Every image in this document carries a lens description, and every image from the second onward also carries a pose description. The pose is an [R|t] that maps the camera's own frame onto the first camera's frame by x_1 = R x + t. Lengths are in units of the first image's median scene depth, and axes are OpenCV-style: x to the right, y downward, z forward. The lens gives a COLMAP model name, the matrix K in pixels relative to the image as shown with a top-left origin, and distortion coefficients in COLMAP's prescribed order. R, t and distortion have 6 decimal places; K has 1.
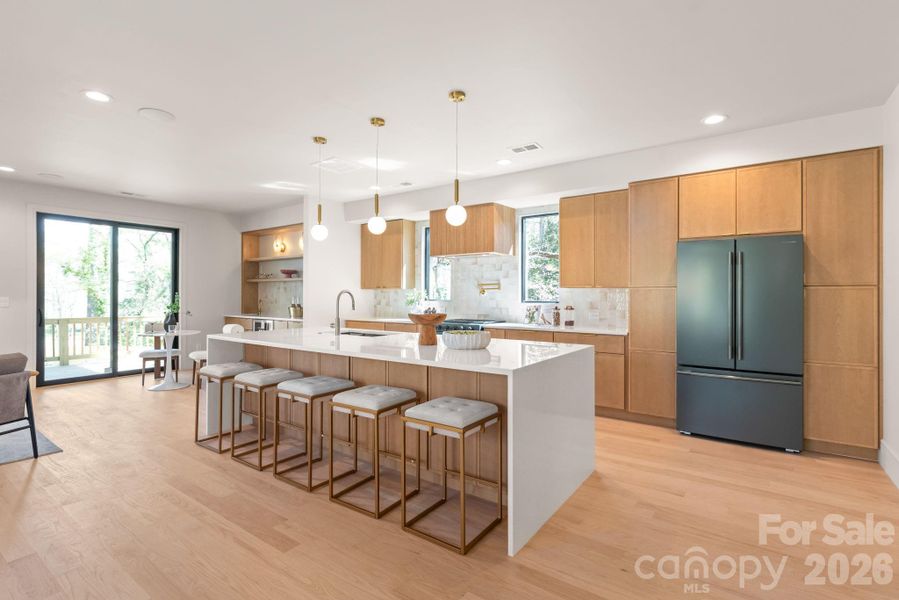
lens RADIAL K [[417.4, 0, 441.7], [0, 417.4, 295.8], [0, 0, 1]] dist [0.004559, -0.000973]
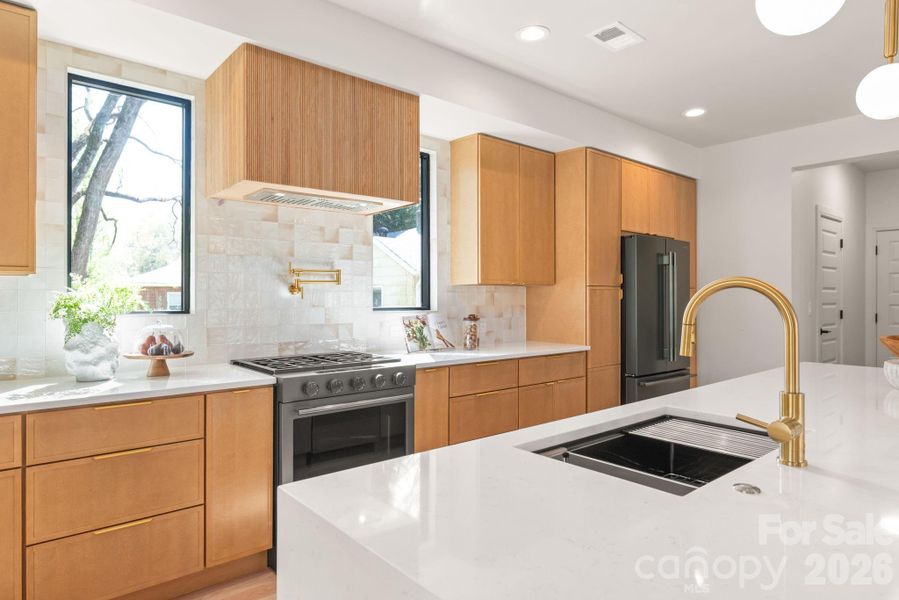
lens RADIAL K [[512.9, 0, 443.2], [0, 512.9, 296.9], [0, 0, 1]] dist [-0.000592, 0.000334]
pose [[0.253032, -0.008445, 0.967421, -0.379487], [0.000068, 0.999962, 0.008711, -0.006256], [-0.967458, -0.002138, 0.253023, 0.761954]]
